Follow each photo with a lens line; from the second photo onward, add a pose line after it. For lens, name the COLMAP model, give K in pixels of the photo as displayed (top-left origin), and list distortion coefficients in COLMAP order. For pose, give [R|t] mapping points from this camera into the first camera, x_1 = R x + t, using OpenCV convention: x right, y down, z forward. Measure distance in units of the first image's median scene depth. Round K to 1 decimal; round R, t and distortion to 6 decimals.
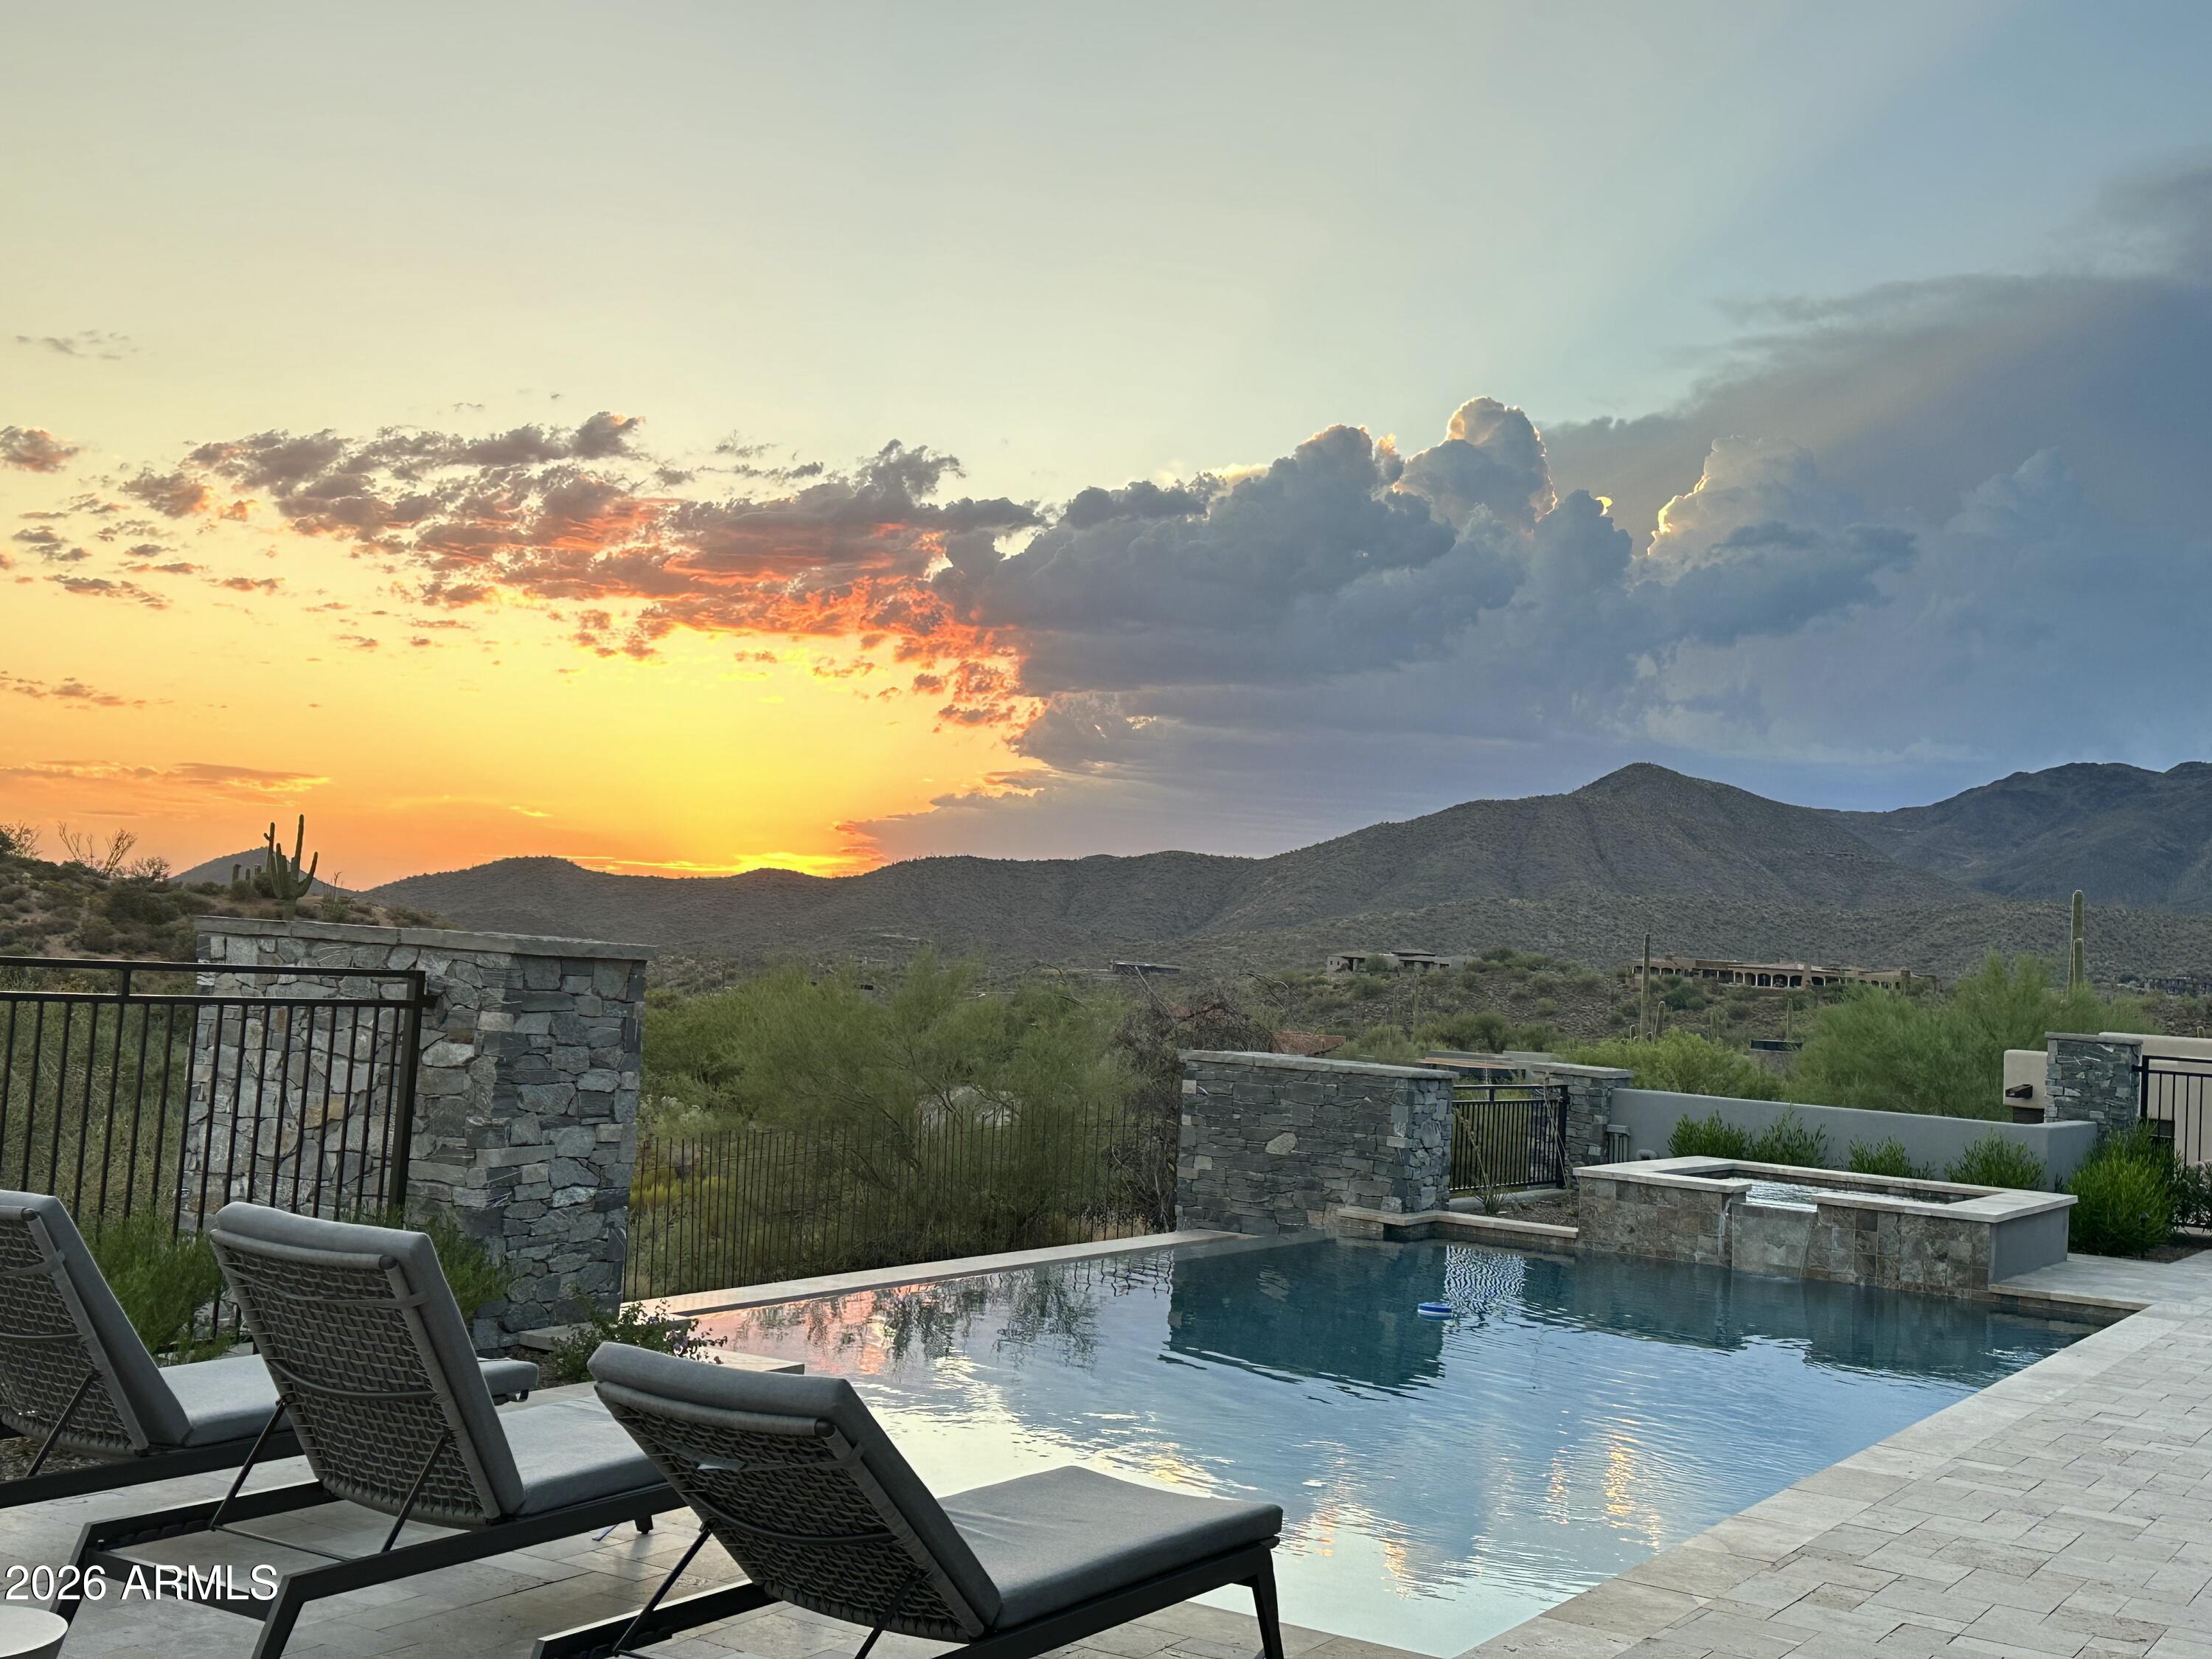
lens RADIAL K [[2505.8, 0, 1106.0], [0, 2505.8, 829.5], [0, 0, 1]] dist [0.126954, -0.051941]
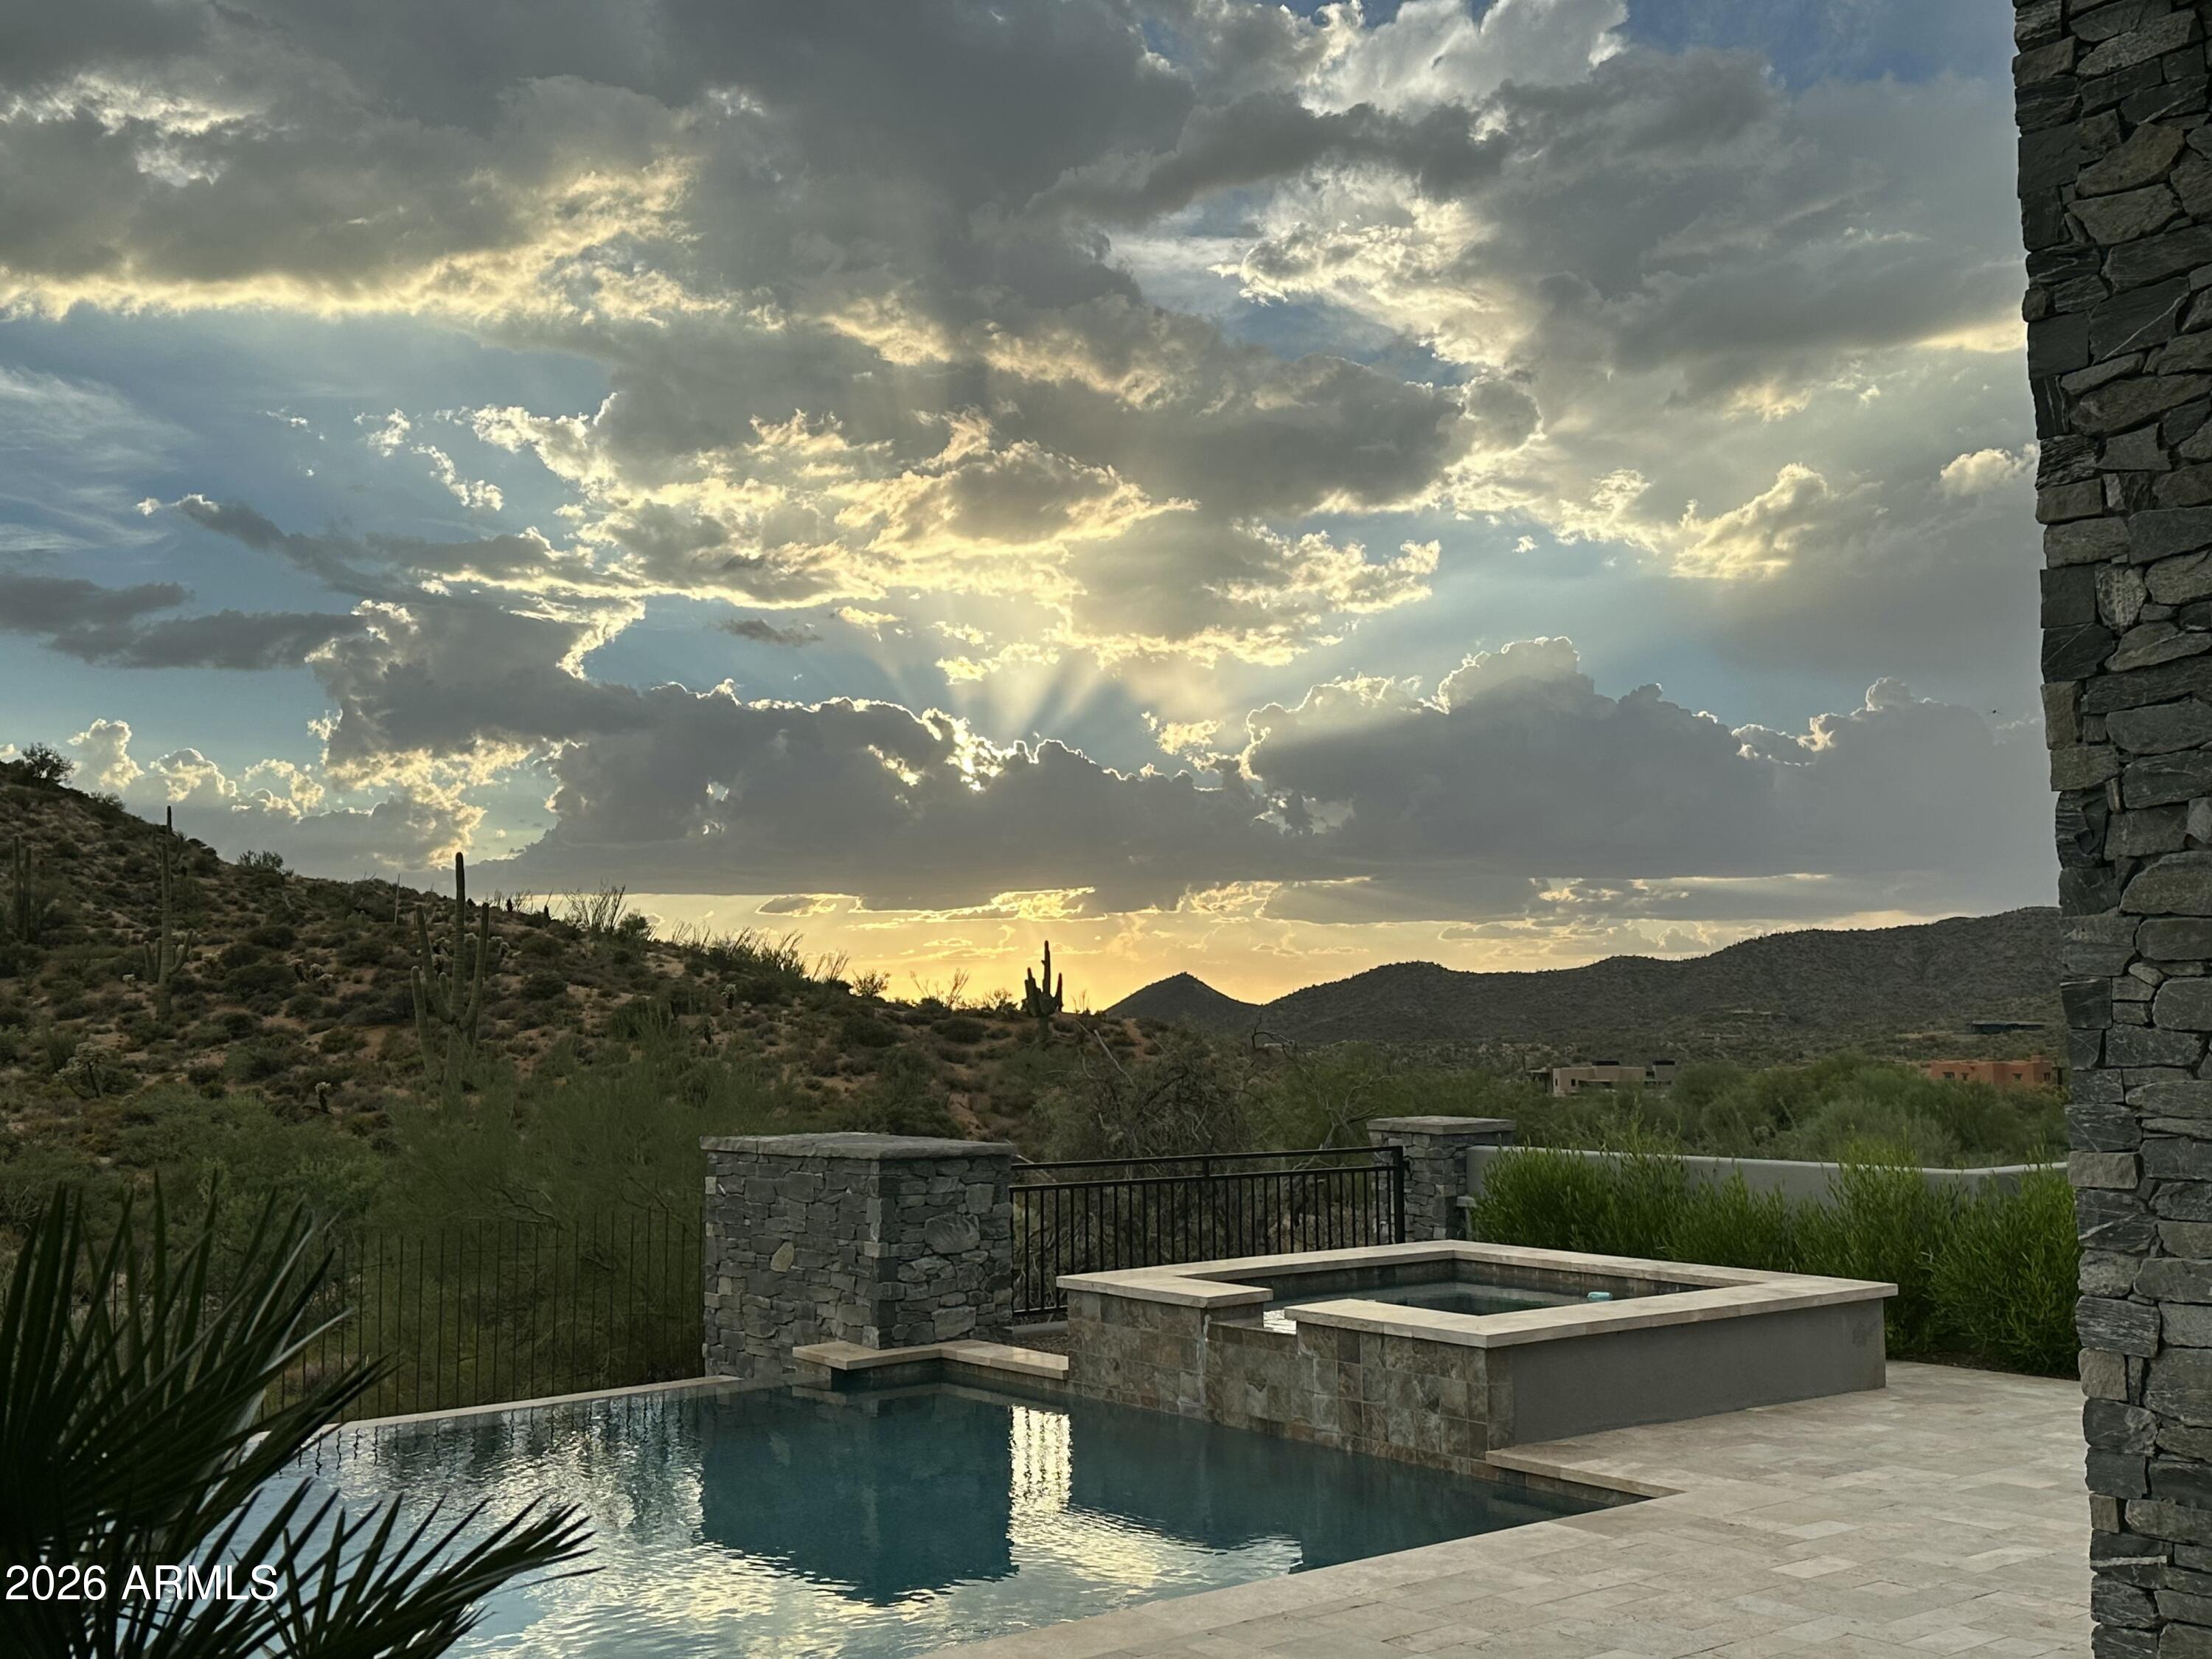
lens RADIAL K [[2315.9, 0, 1106.0], [0, 2315.9, 829.5], [0, 0, 1]] dist [0.183047, 0.004301]
pose [[0.940059, -0.101295, -0.325620, 0.425315], [0.087762, 0.994565, -0.056023, 0.049006], [0.329525, 0.024088, 0.943839, 0.396183]]
